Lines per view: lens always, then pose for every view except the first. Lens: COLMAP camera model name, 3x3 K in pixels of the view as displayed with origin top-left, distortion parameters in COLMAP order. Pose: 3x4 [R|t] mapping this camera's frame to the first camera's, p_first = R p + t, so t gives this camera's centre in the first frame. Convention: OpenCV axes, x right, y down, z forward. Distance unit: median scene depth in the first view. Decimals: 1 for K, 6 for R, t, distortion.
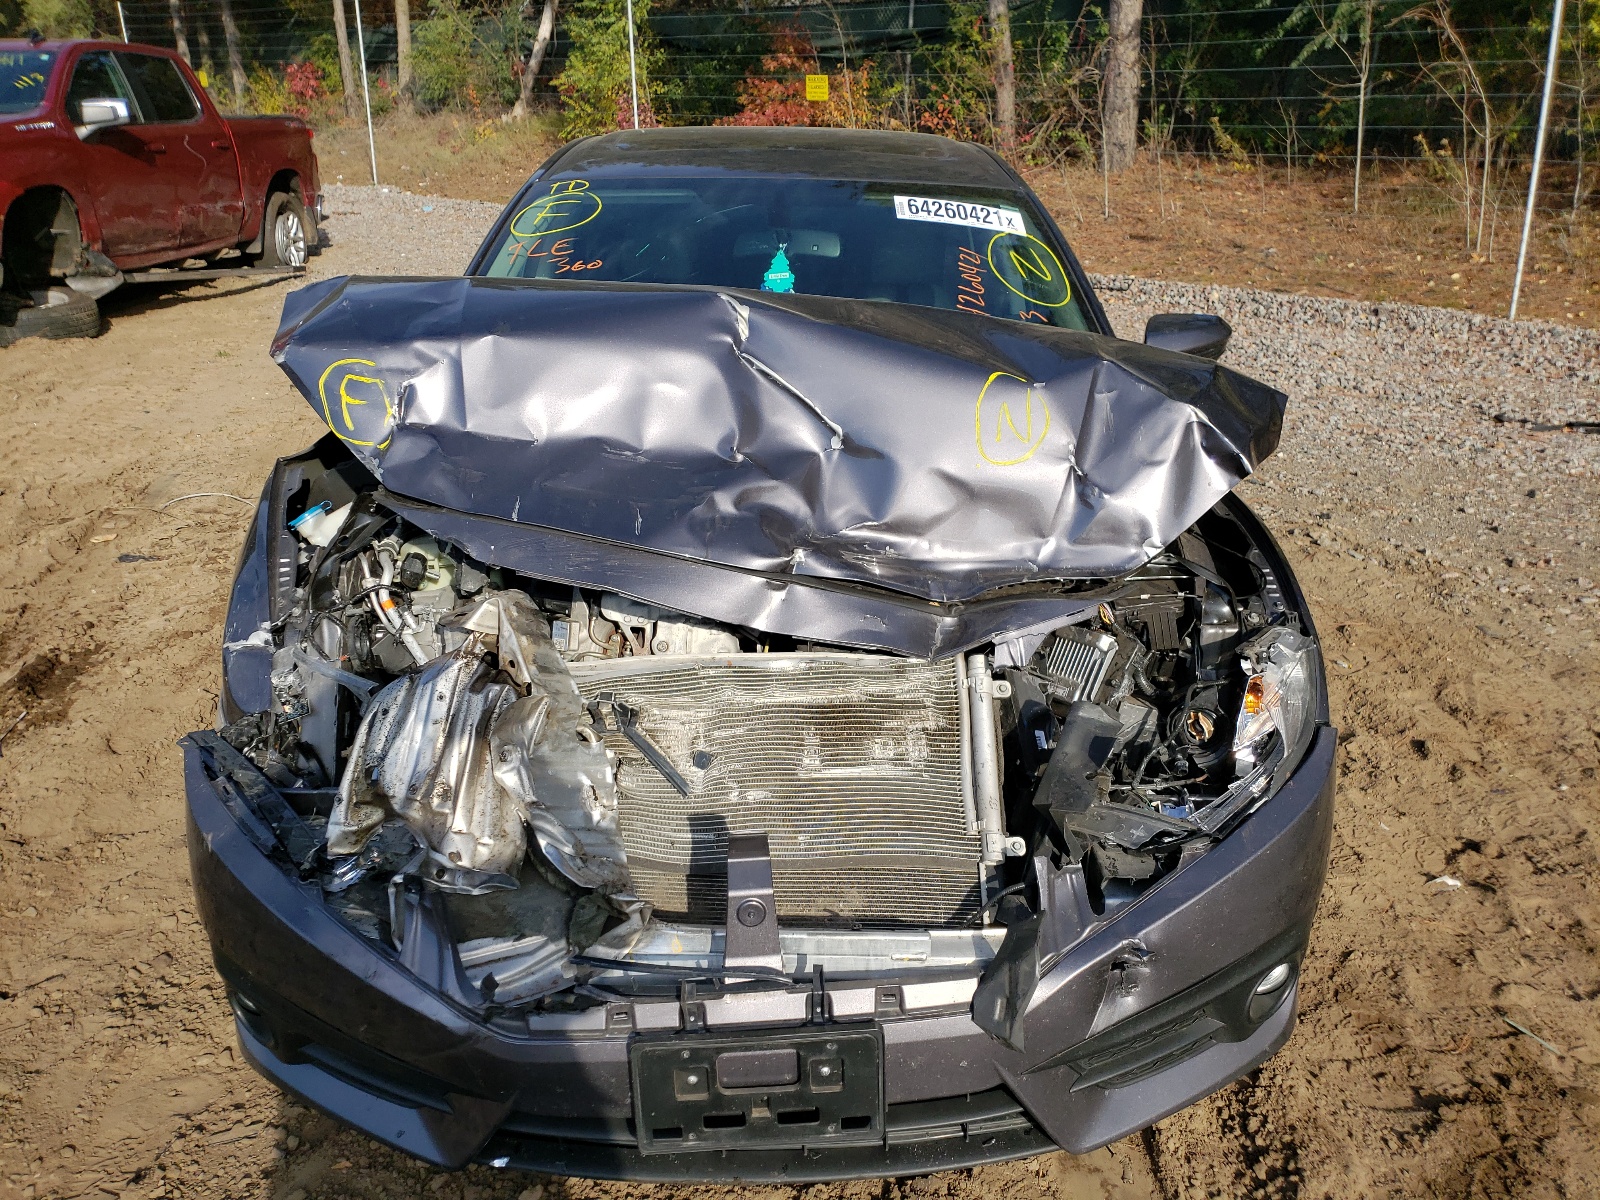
lens RADIAL K [[1227.8, 0, 710.3], [0, 1227.8, 599.3], [0, 0, 1]] dist [0.016968, -0.023699]
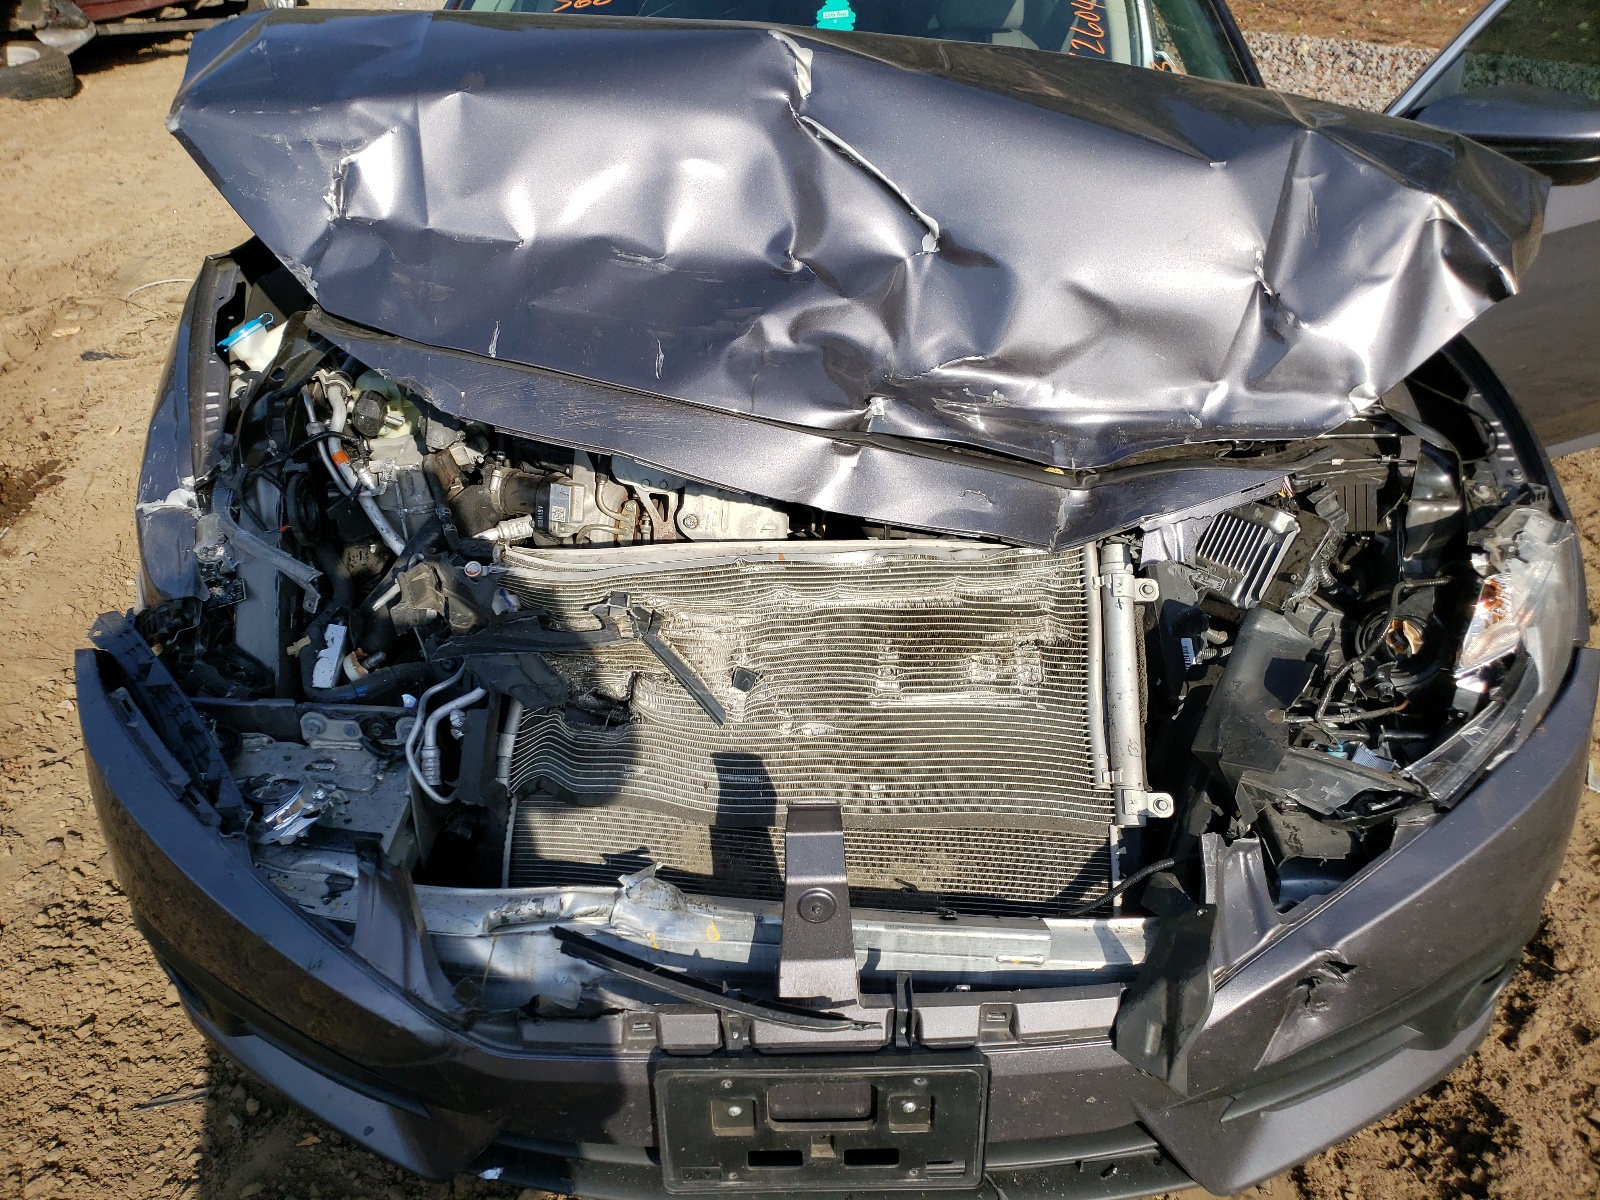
lens RADIAL K [[1227.8, 0, 710.3], [0, 1227.8, 599.3], [0, 0, 1]] dist [0.016968, -0.023699]
pose [[0.999881, 0.005662, -0.014370, -0.016795], [-0.003042, 0.984354, 0.176179, -0.051389], [0.015142, -0.176114, 0.984253, 0.248077]]
